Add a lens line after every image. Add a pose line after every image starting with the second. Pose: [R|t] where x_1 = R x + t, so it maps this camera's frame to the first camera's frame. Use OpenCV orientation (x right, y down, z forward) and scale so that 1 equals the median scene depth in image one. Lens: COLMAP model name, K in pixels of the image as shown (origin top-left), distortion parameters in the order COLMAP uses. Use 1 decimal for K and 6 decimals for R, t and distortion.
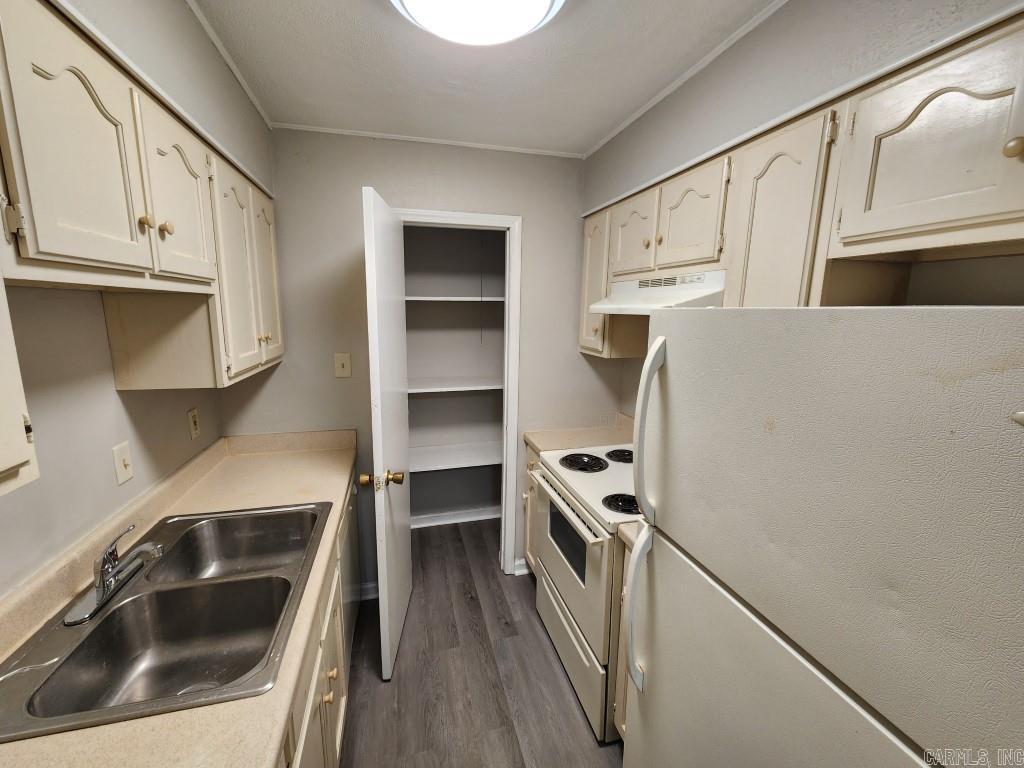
lens RADIAL K [[418.7, 0, 499.3], [0, 418.7, 381.9], [0, 0, 1]] dist [0.000320, -0.000364]
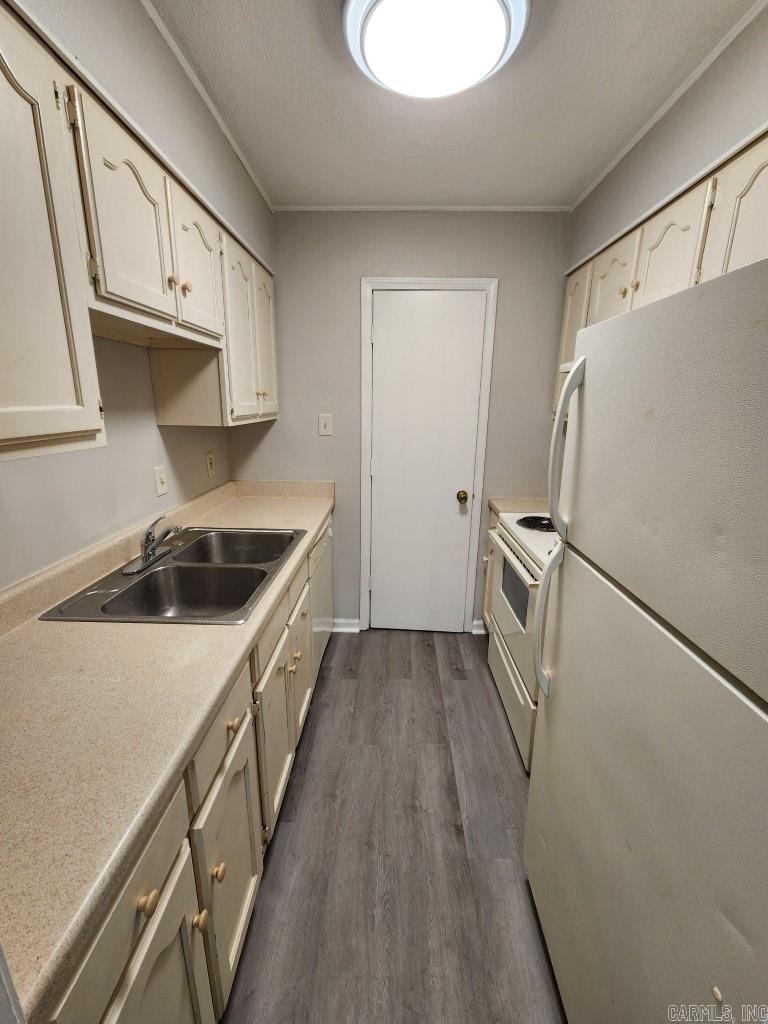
lens RADIAL K [[418.7, 0, 384.3], [0, 418.7, 506.2], [0, 0, 1]] dist [0.000320, -0.000364]
pose [[0.964199, 0.065717, -0.256909, 0.134048], [-0.049065, 0.996290, 0.070705, 0.141414], [0.260603, -0.055568, 0.963846, -0.103965]]
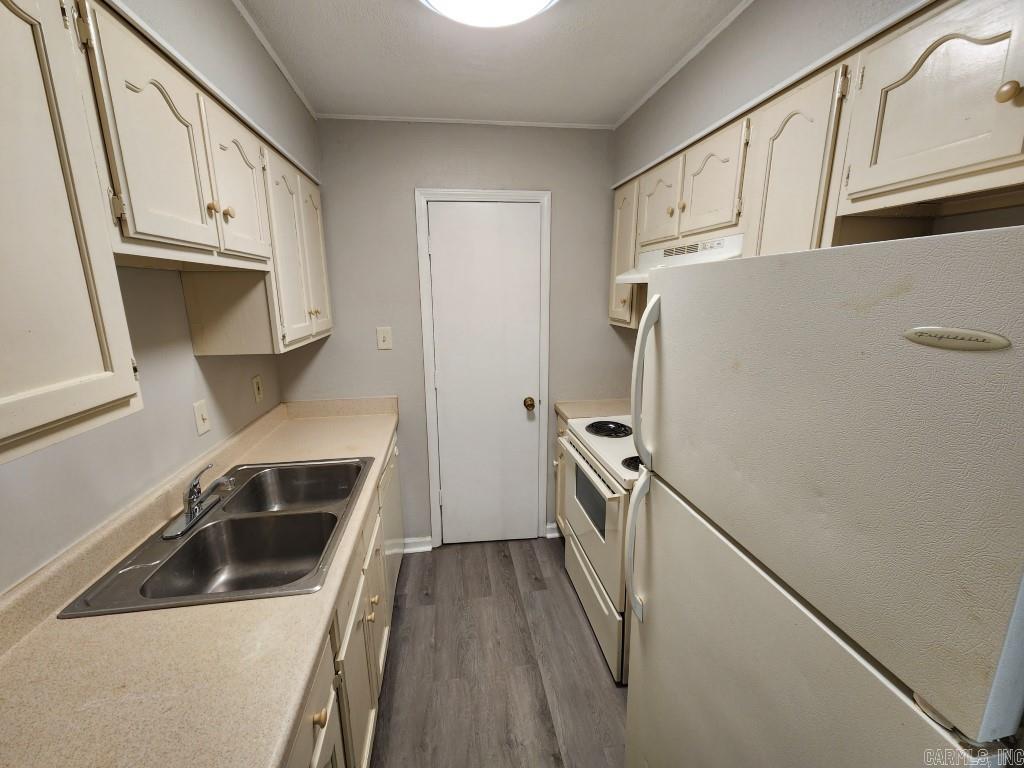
lens RADIAL K [[419.7, 0, 503.0], [0, 419.7, 382.6], [0, 0, 1]] dist [-0.000622, -0.000120]
pose [[0.994545, -0.000053, -0.104313, 0.069906], [0.004400, 0.999131, 0.041436, 0.048019], [0.104220, -0.041669, 0.993681, -0.083421]]
